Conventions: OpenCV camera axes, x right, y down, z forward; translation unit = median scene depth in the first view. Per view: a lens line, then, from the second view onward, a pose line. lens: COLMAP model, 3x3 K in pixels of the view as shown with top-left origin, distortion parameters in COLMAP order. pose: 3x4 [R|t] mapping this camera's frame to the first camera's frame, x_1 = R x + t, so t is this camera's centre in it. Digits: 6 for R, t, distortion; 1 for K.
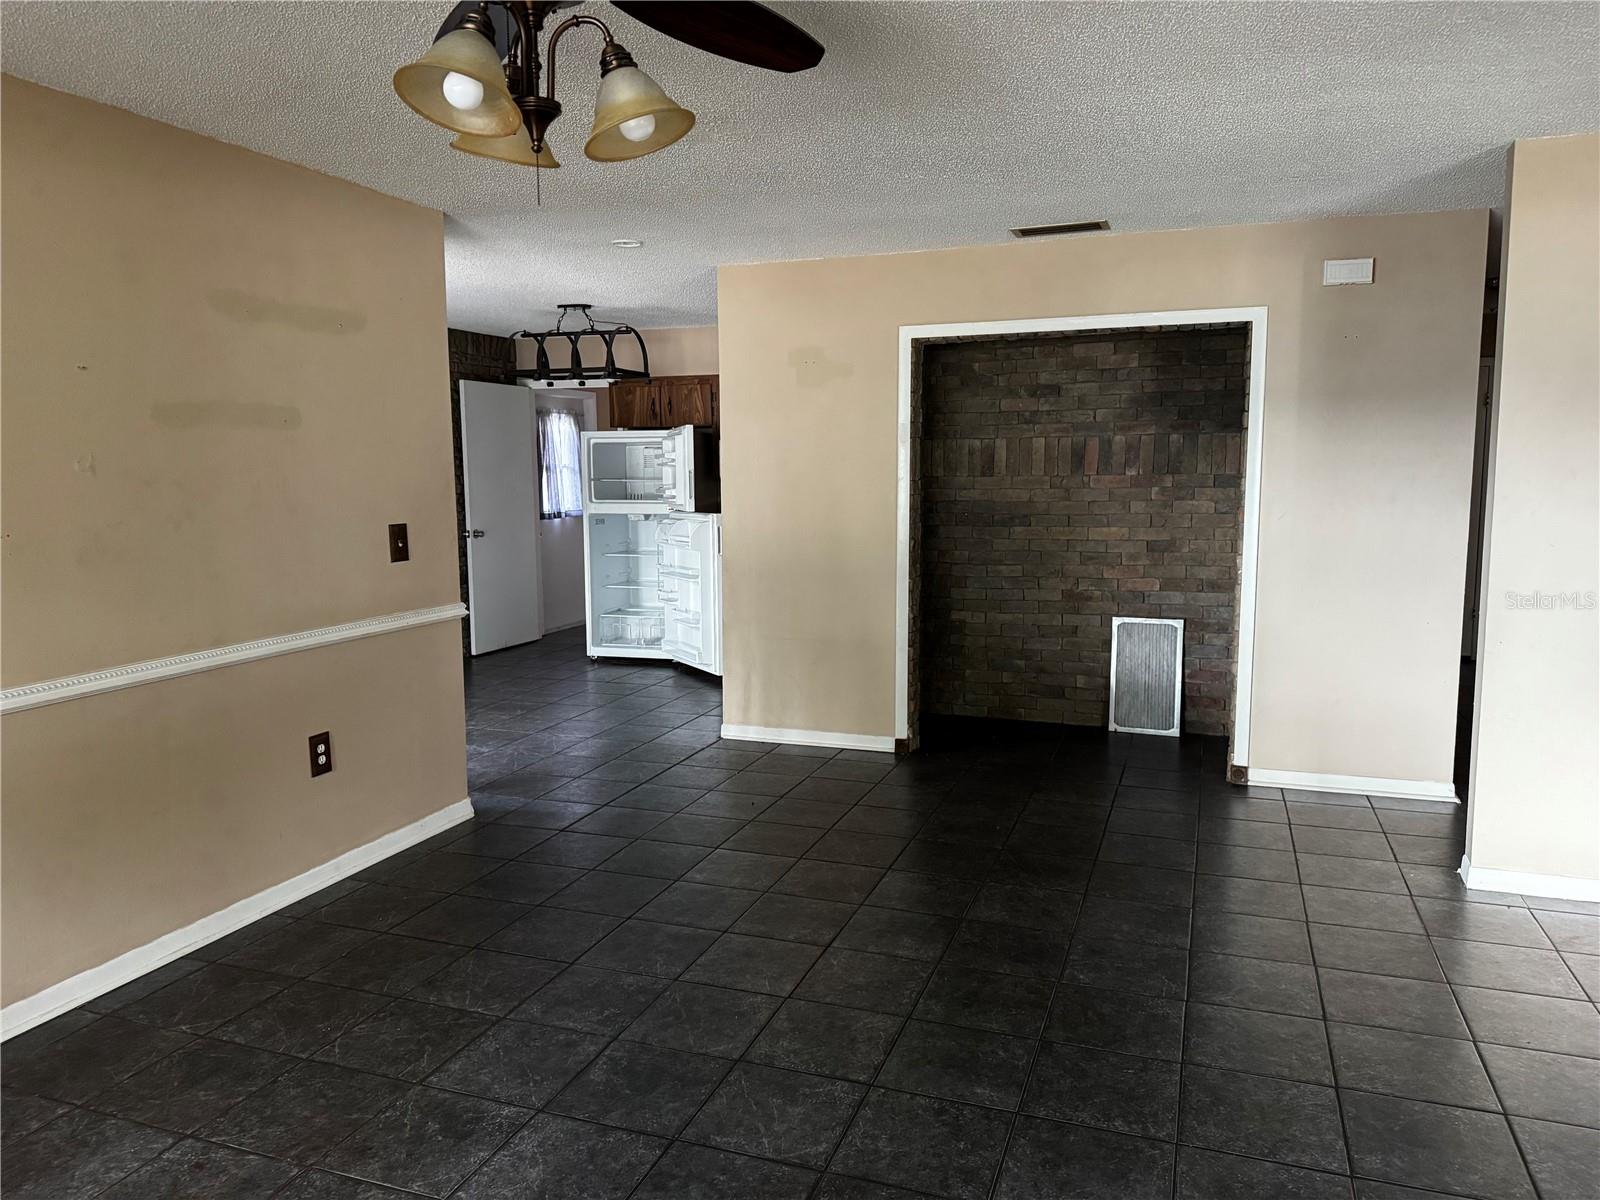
lens RADIAL K [[1112.6, 0, 838.7], [0, 1112.6, 583.5], [0, 0, 1]] dist [0.095555, -0.121125]
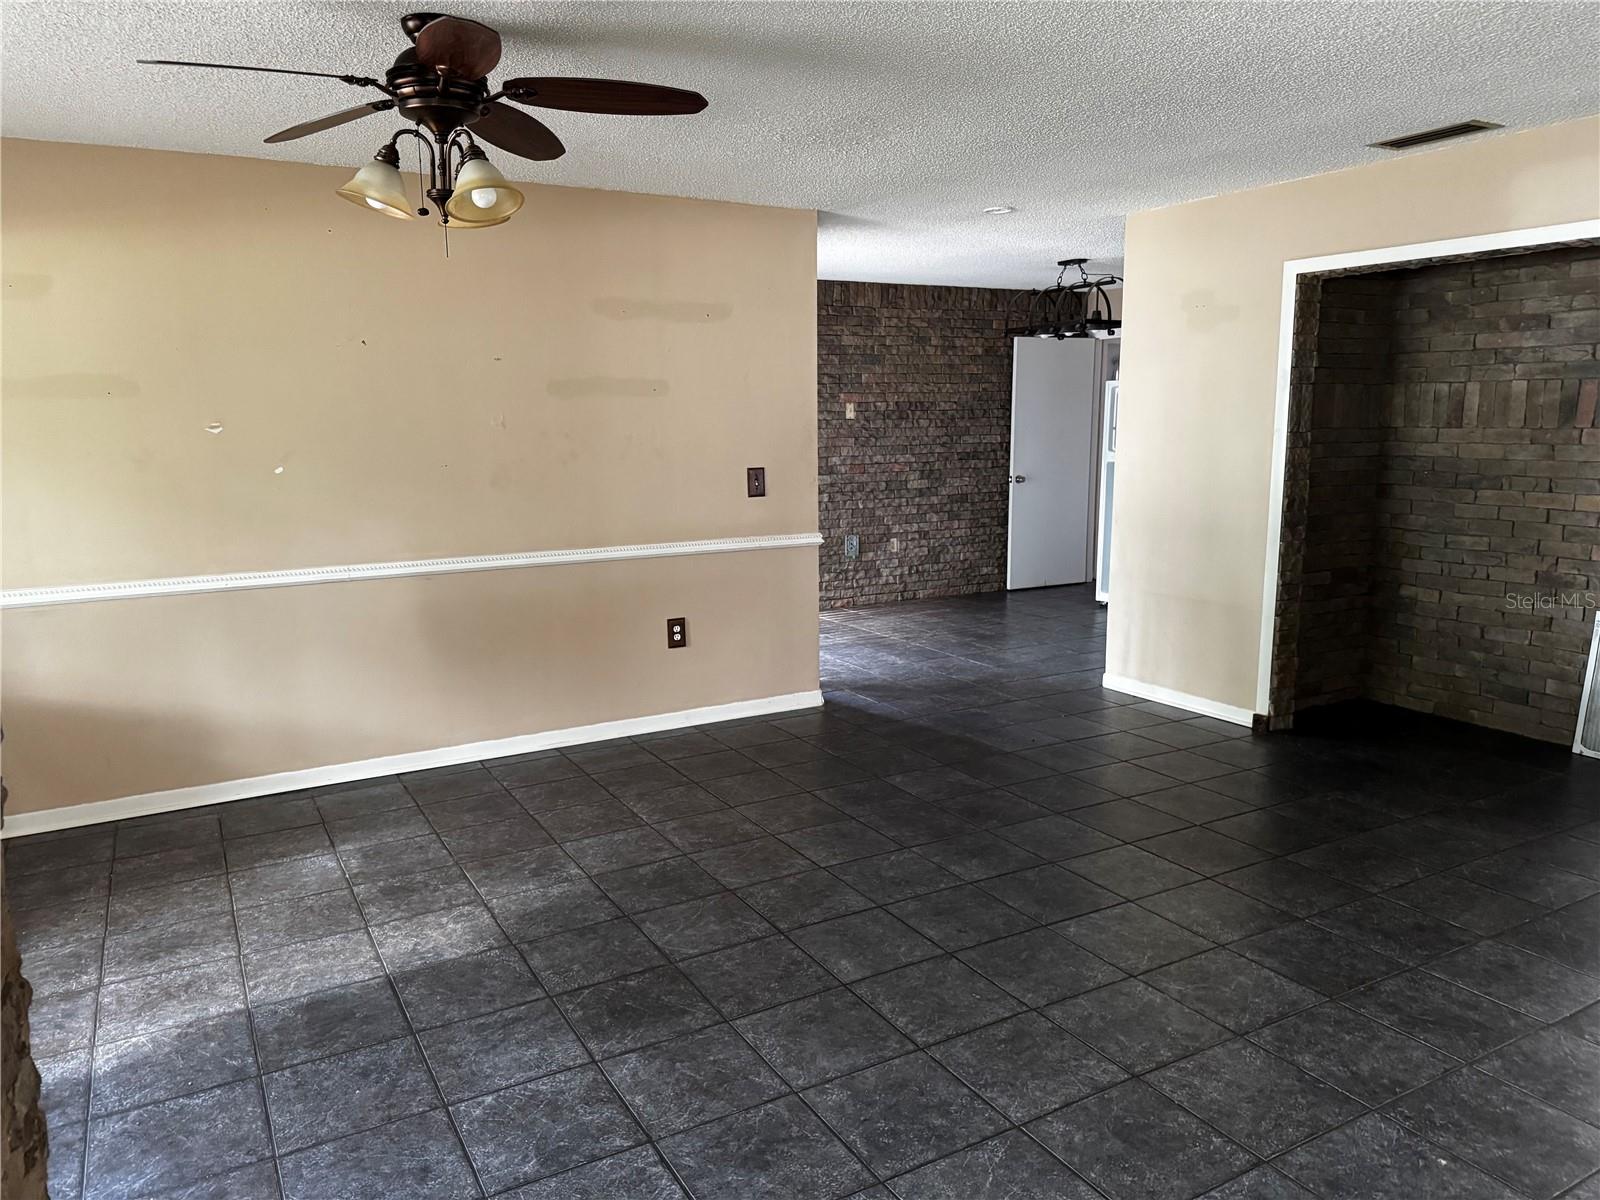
lens RADIAL K [[1112.6, 0, 793.2], [0, 1112.6, 597.8], [0, 0, 1]] dist [0.095555, -0.121125]
pose [[0.763310, 0.103389, -0.637706, 0.321885], [-0.064624, 0.994380, 0.083863, -0.009359], [0.642792, -0.022803, 0.765701, 0.032372]]
